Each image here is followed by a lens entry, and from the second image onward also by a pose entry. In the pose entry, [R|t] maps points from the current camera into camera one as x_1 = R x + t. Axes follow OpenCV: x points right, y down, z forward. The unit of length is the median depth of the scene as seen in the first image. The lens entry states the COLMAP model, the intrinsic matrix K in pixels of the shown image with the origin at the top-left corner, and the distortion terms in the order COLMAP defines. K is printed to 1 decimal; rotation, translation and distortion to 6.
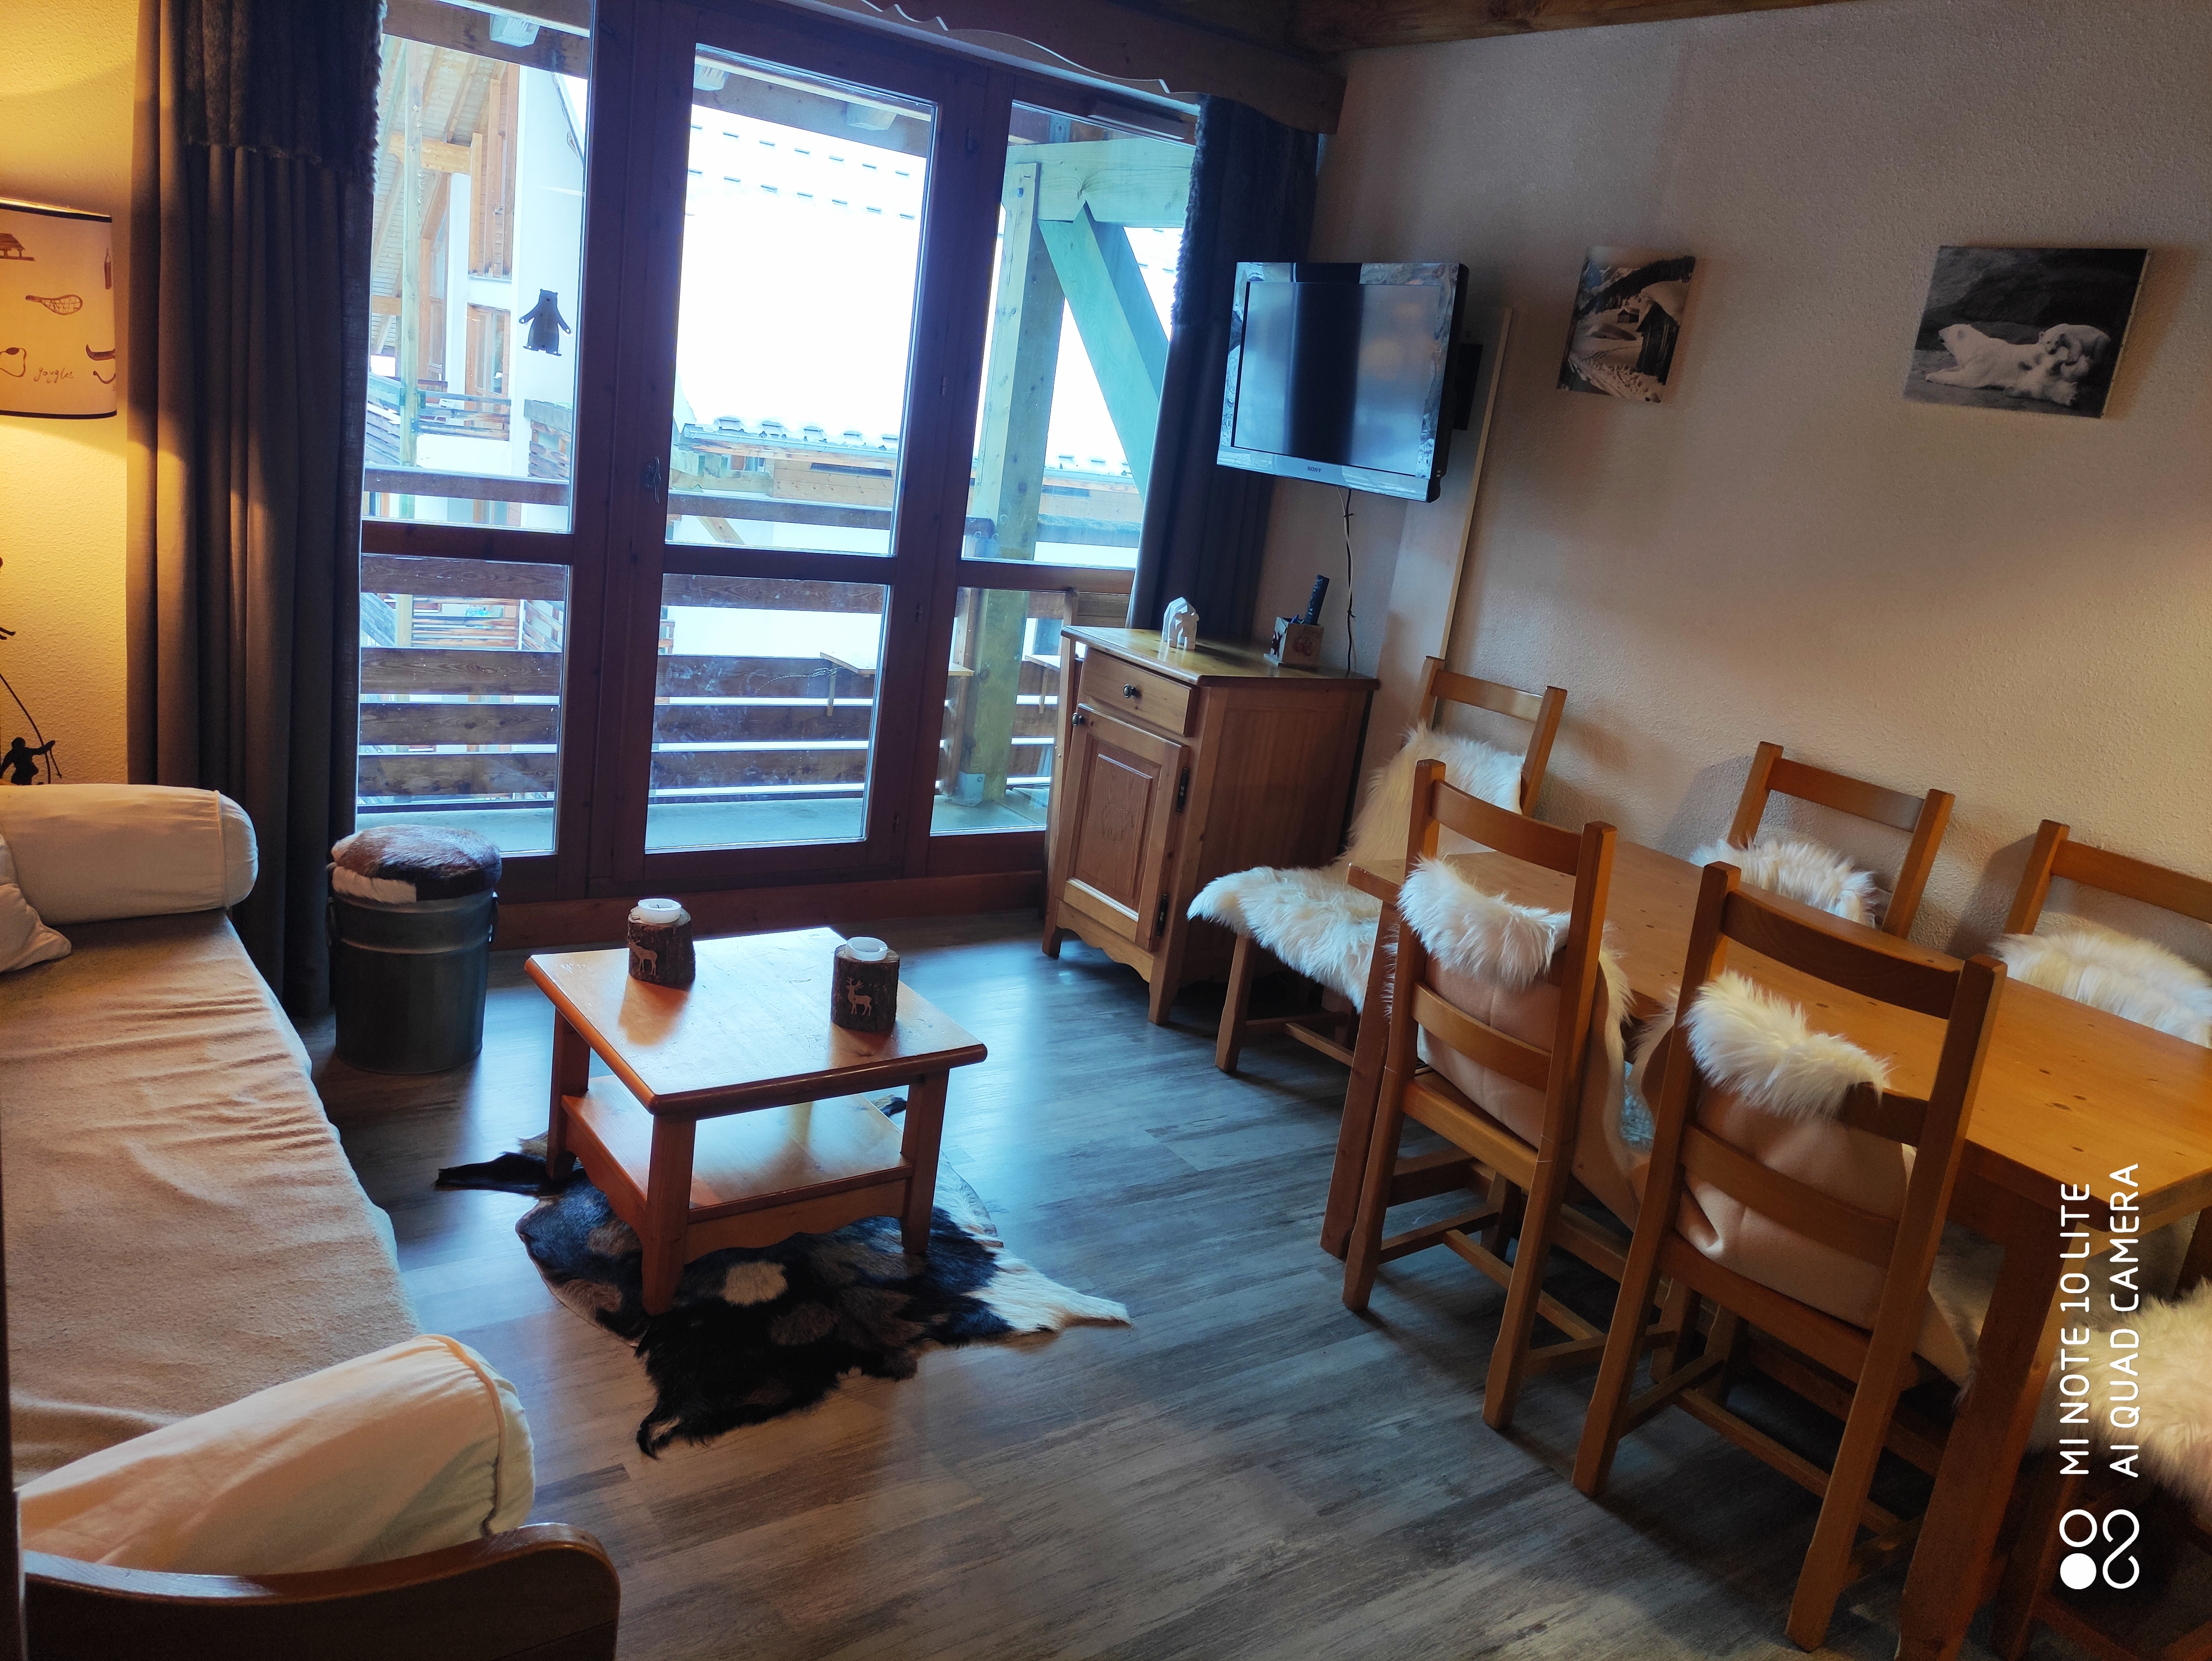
lens RADIAL K [[1653.4, 0, 1106.8], [0, 1653.4, 823.3], [0, 0, 1]] dist [-0.001125, 0.005355]
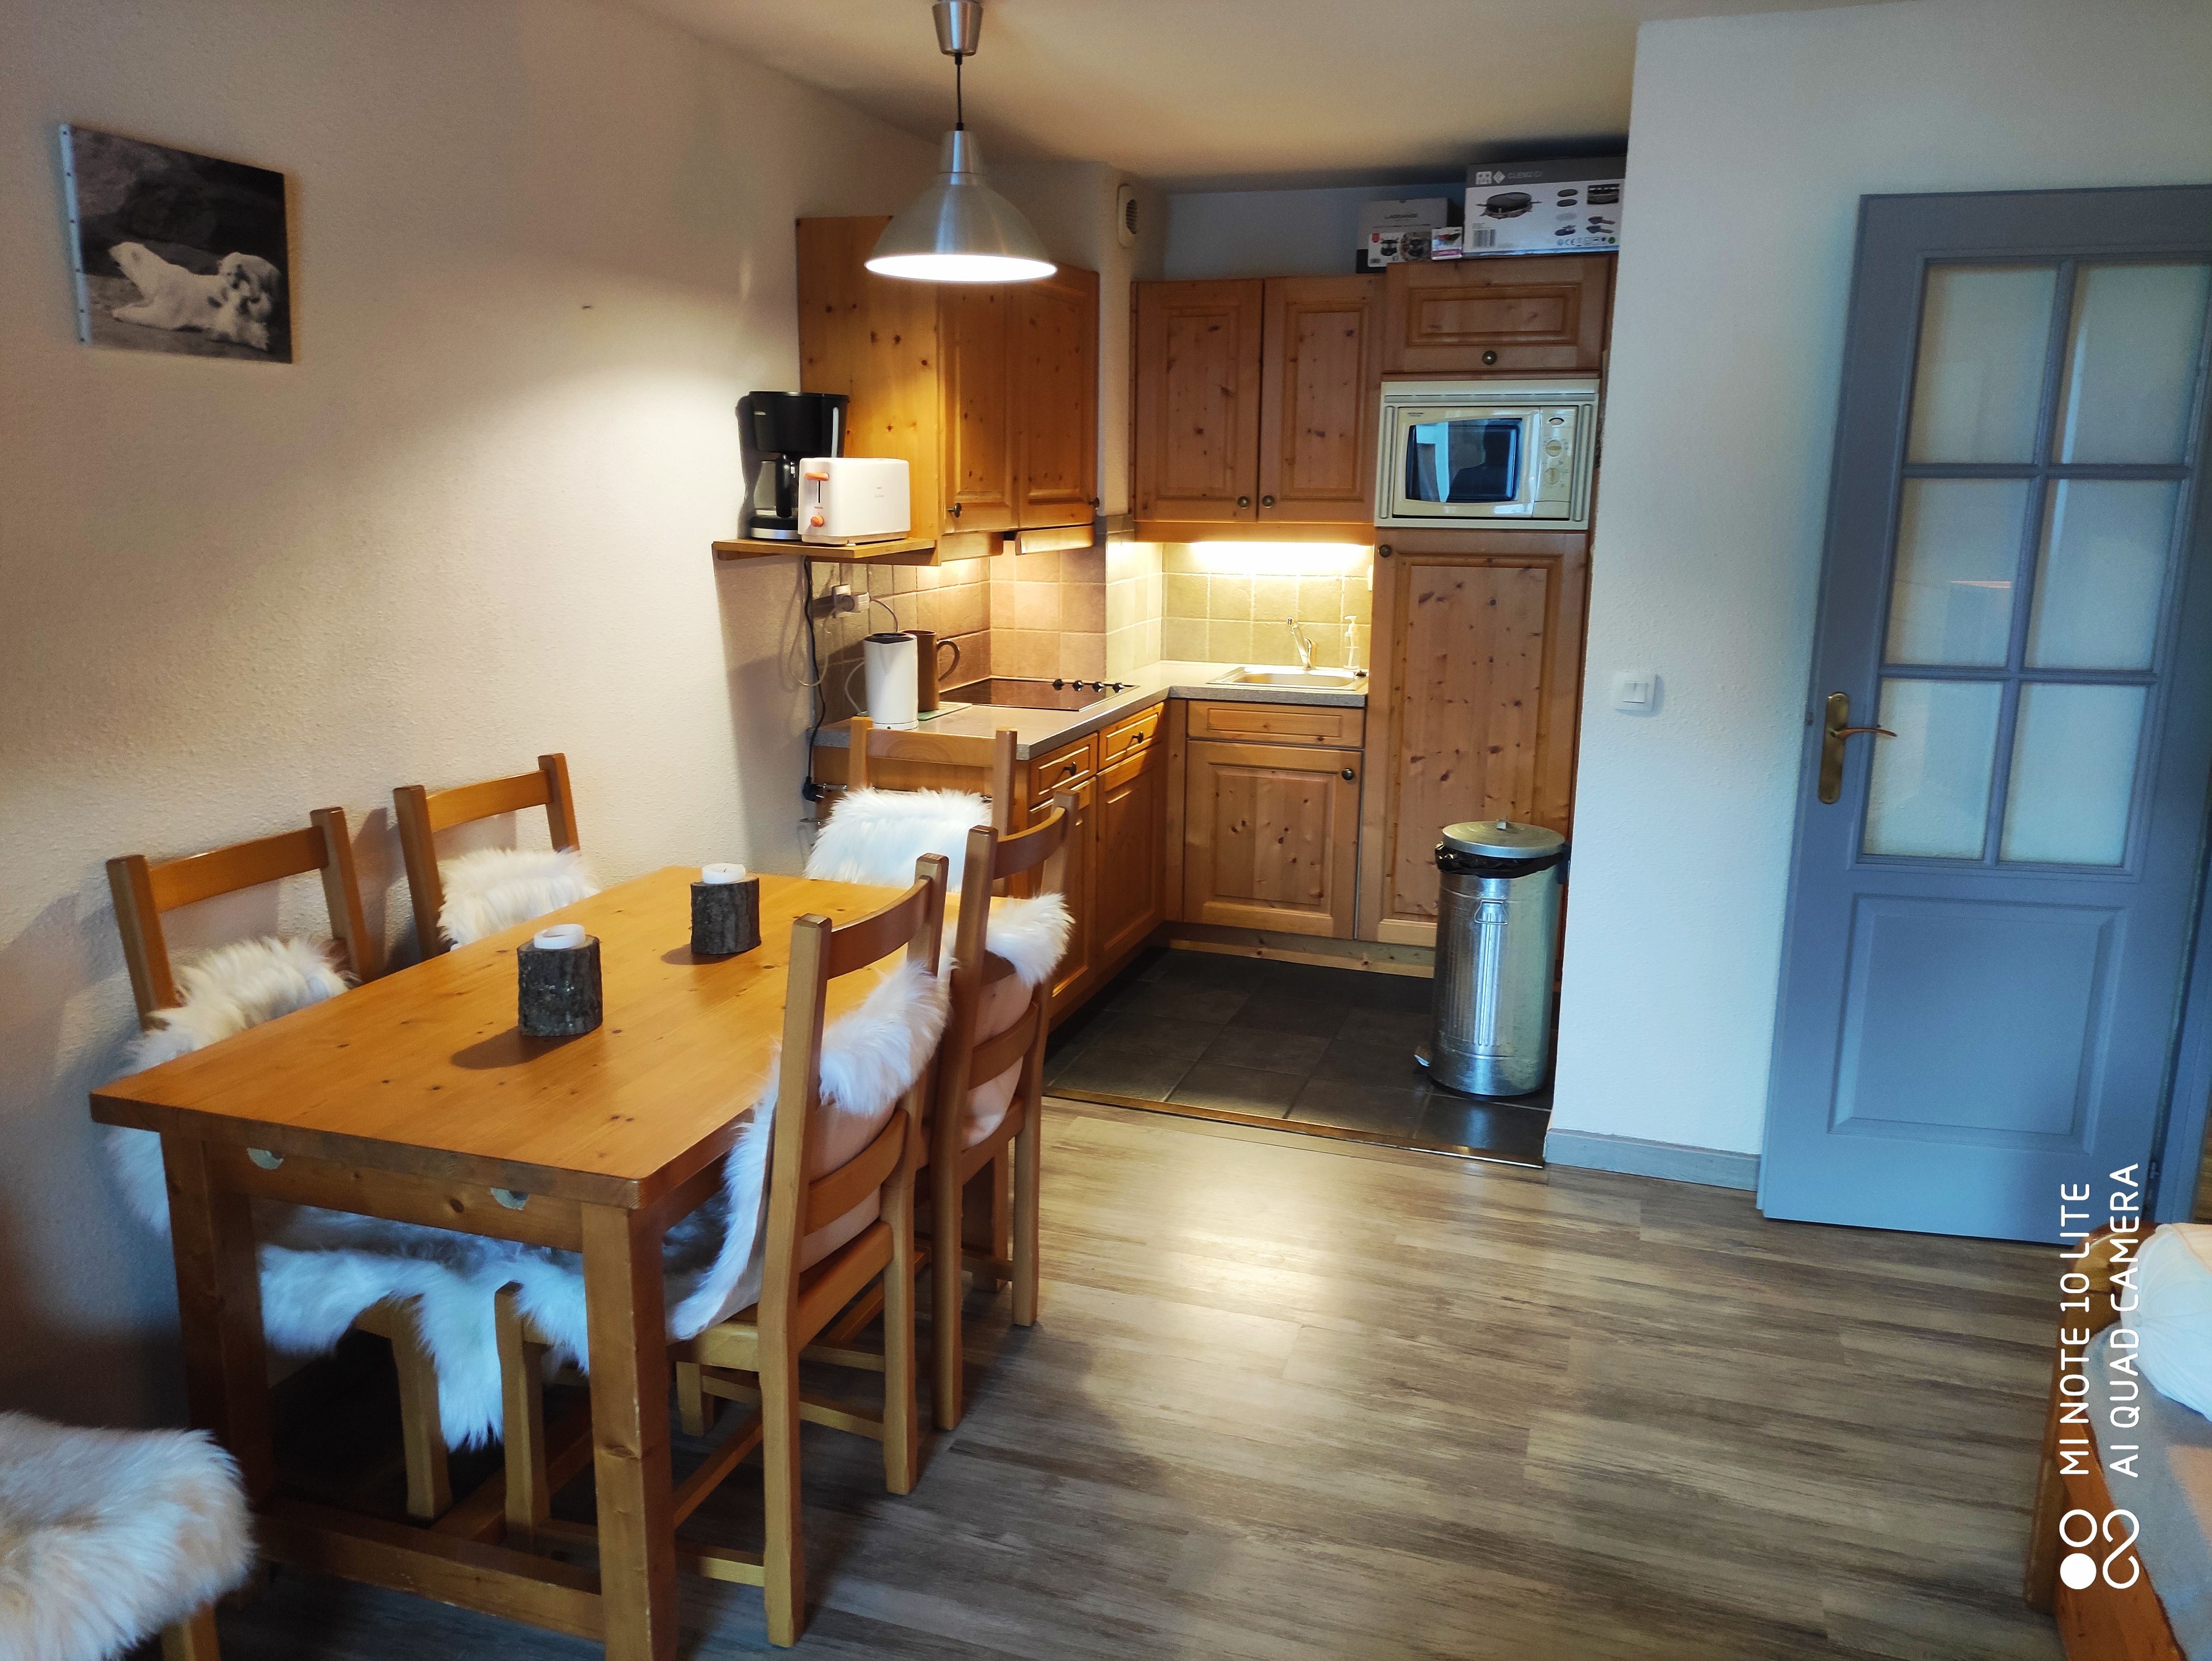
lens RADIAL K [[1653.4, 0, 1101.9], [0, 1653.4, 829.5], [0, 0, 1]] dist [-0.001125, 0.005355]
pose [[-0.587394, -0.308736, 0.748098, -0.391544], [0.113541, 0.883795, 0.453888, -0.366648], [-0.801297, 0.351550, -0.484081, 1.134167]]
